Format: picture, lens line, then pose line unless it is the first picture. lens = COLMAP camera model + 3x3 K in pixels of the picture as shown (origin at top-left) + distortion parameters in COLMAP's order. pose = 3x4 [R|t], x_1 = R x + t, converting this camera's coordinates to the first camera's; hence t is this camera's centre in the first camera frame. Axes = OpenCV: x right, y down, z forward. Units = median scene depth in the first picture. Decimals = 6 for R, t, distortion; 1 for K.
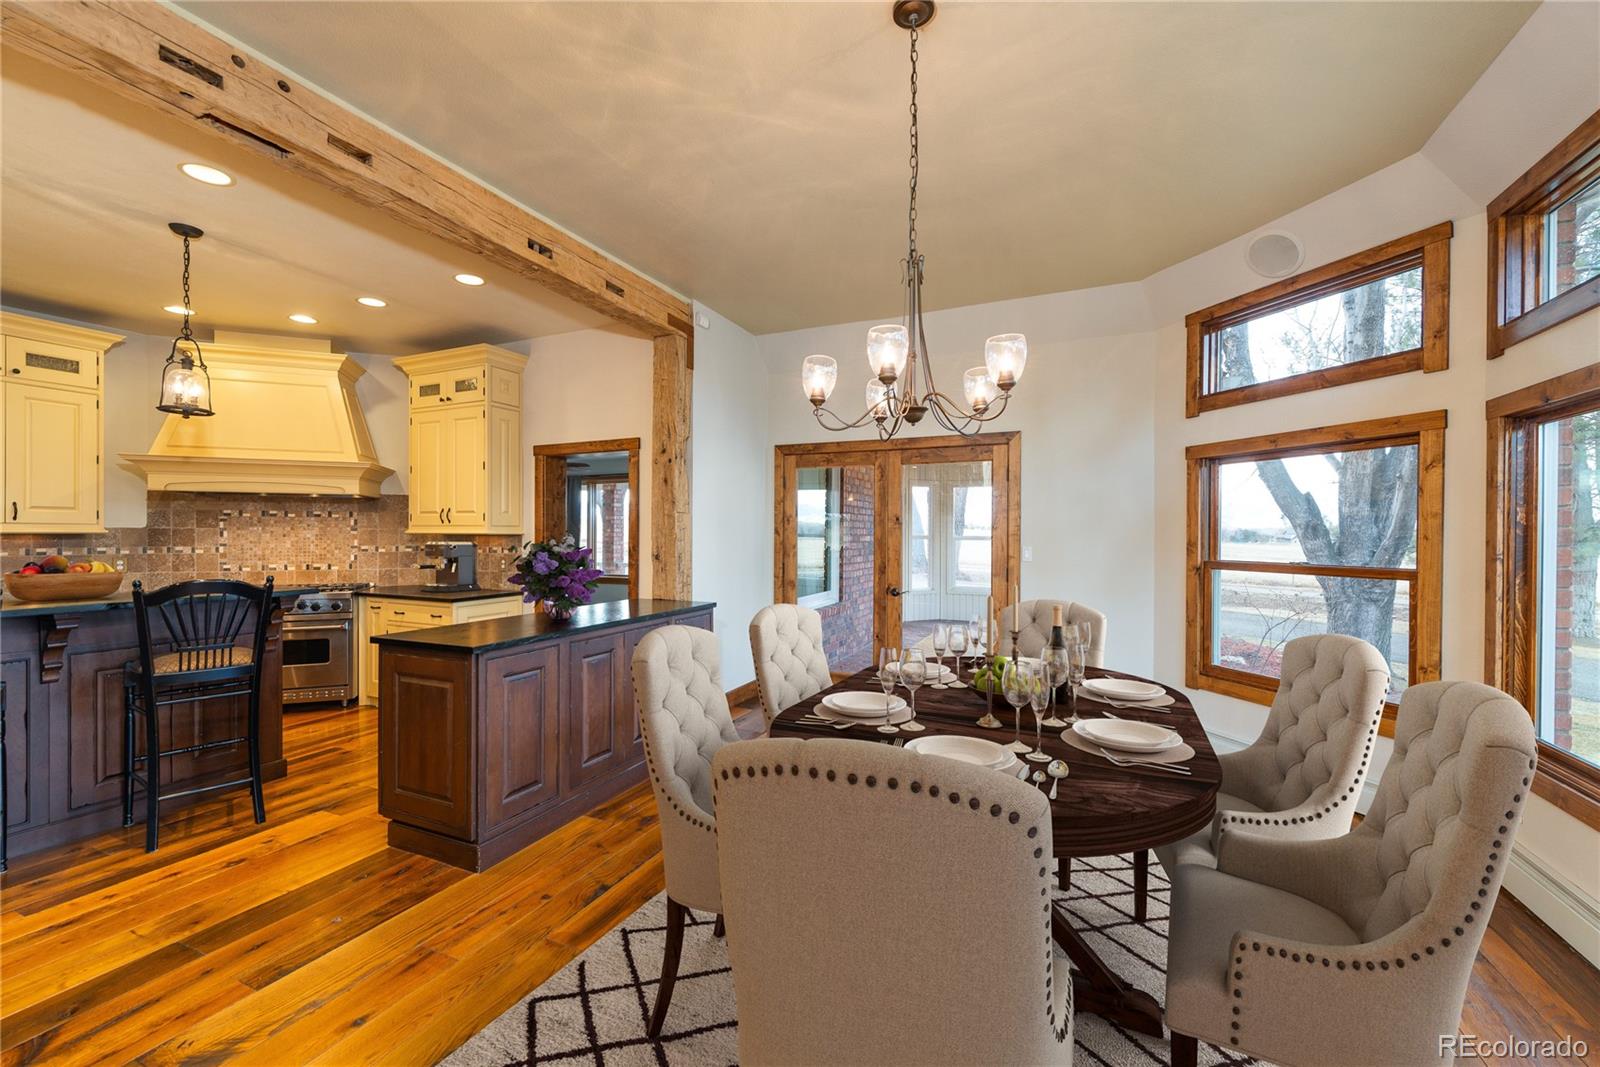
lens RADIAL K [[648.0, 0, 803.2], [0, 648.0, 536.0], [0, 0, 1]] dist [0.001942, -0.001120]
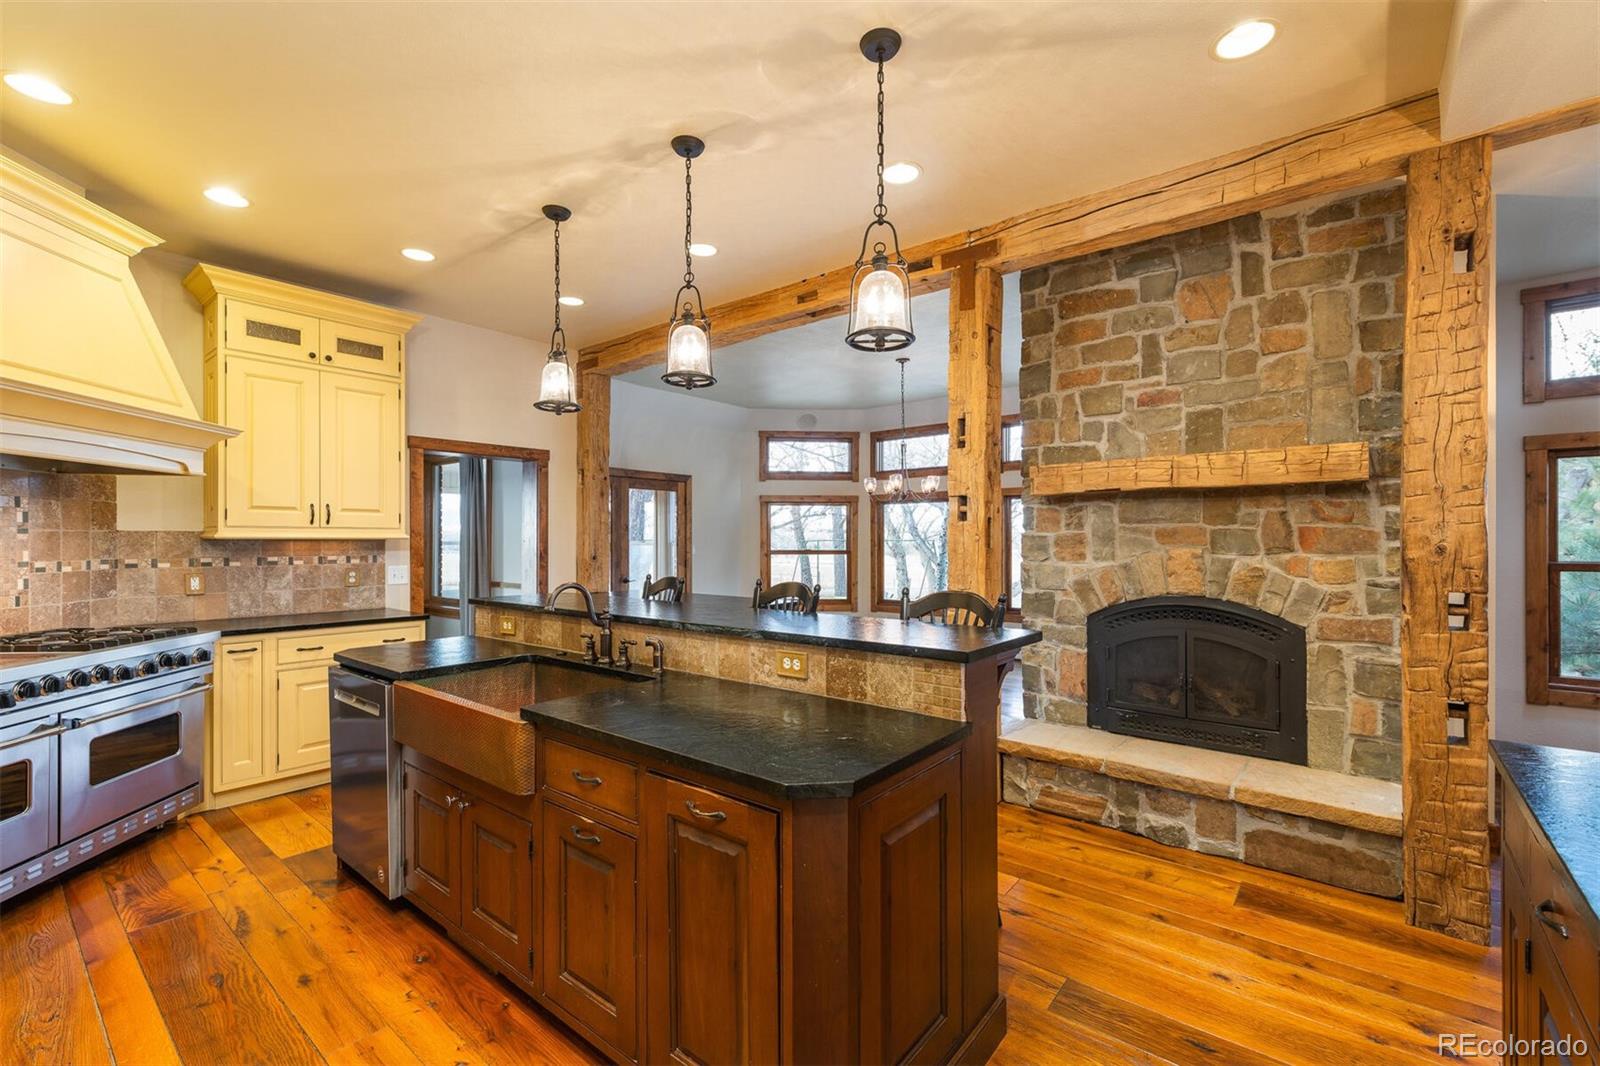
lens RADIAL K [[694.4, 0, 824.6], [0, 694.4, 542.7], [0, 0, 1]] dist [0.001187, -0.001455]
pose [[0.213700, -0.007215, 0.976873, -1.194781], [0.006215, 0.999963, 0.006026, 0.000078], [-0.976880, 0.004784, 0.213737, 0.266110]]
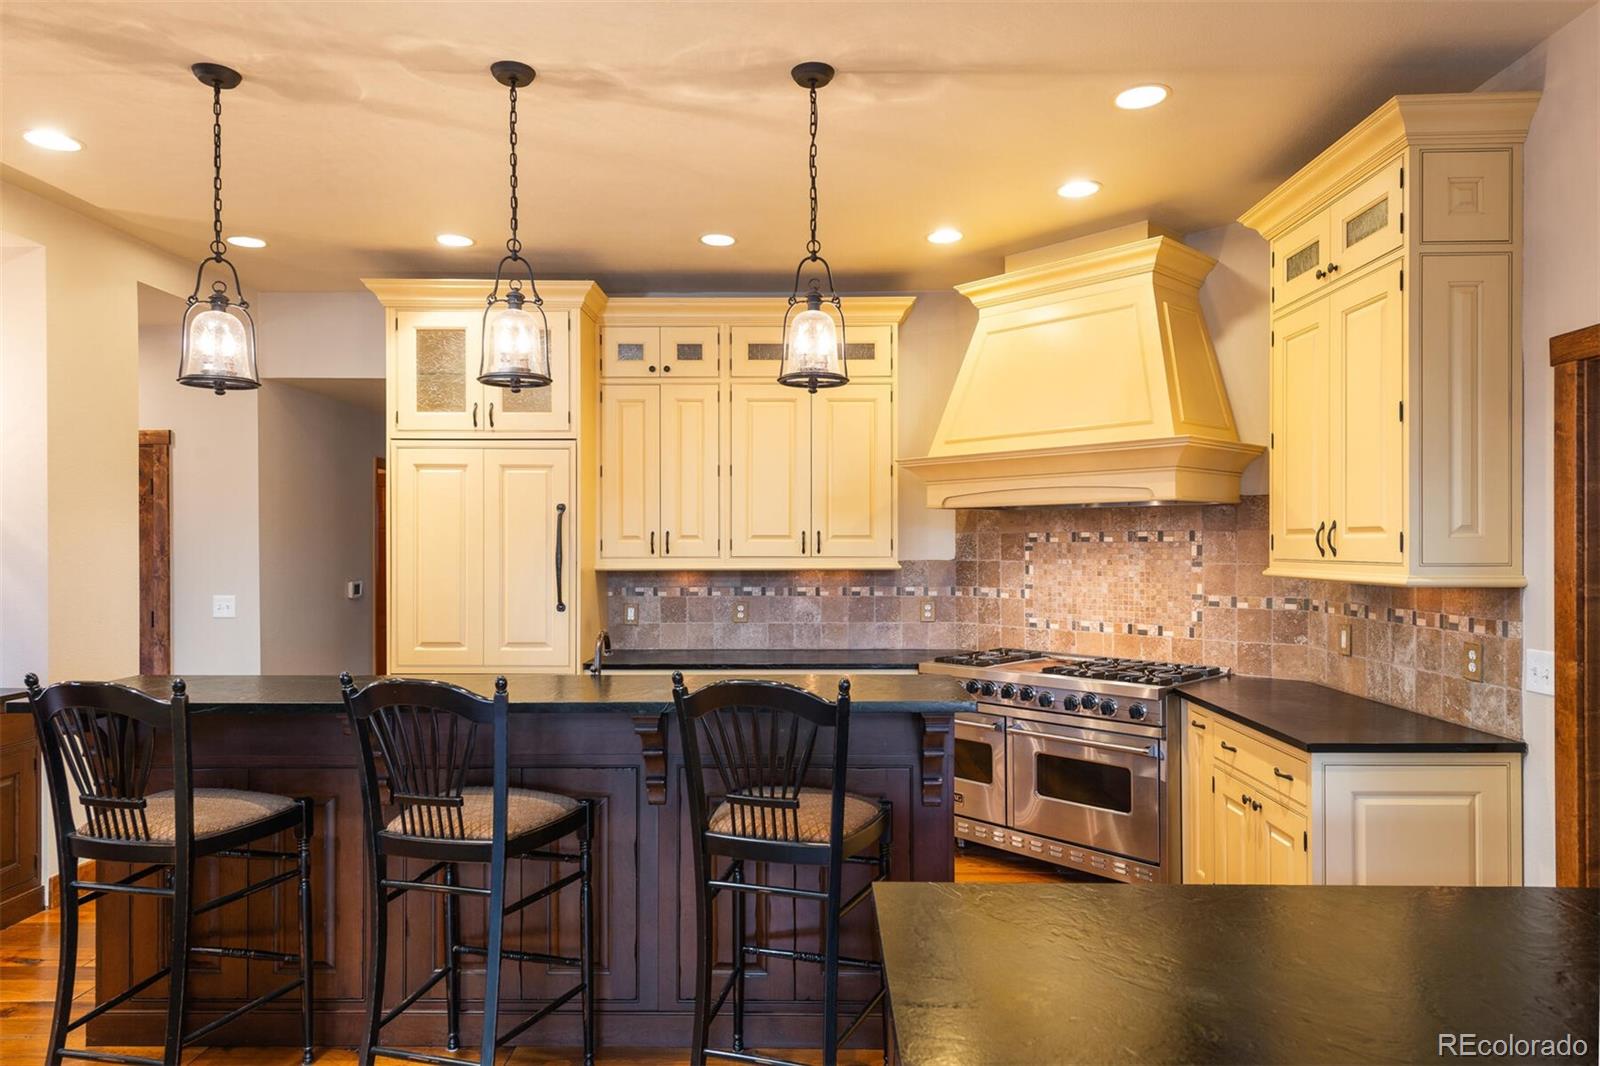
lens RADIAL K [[990.5, 0, 801.7], [0, 990.5, 548.2], [0, 0, 1]] dist [0.027205, -0.012027]
pose [[0.400119, -0.001446, -0.916462, -0.077967], [0.000247, 0.999999, -0.001470, -0.024019], [0.916463, 0.000362, 0.400119, 0.405092]]
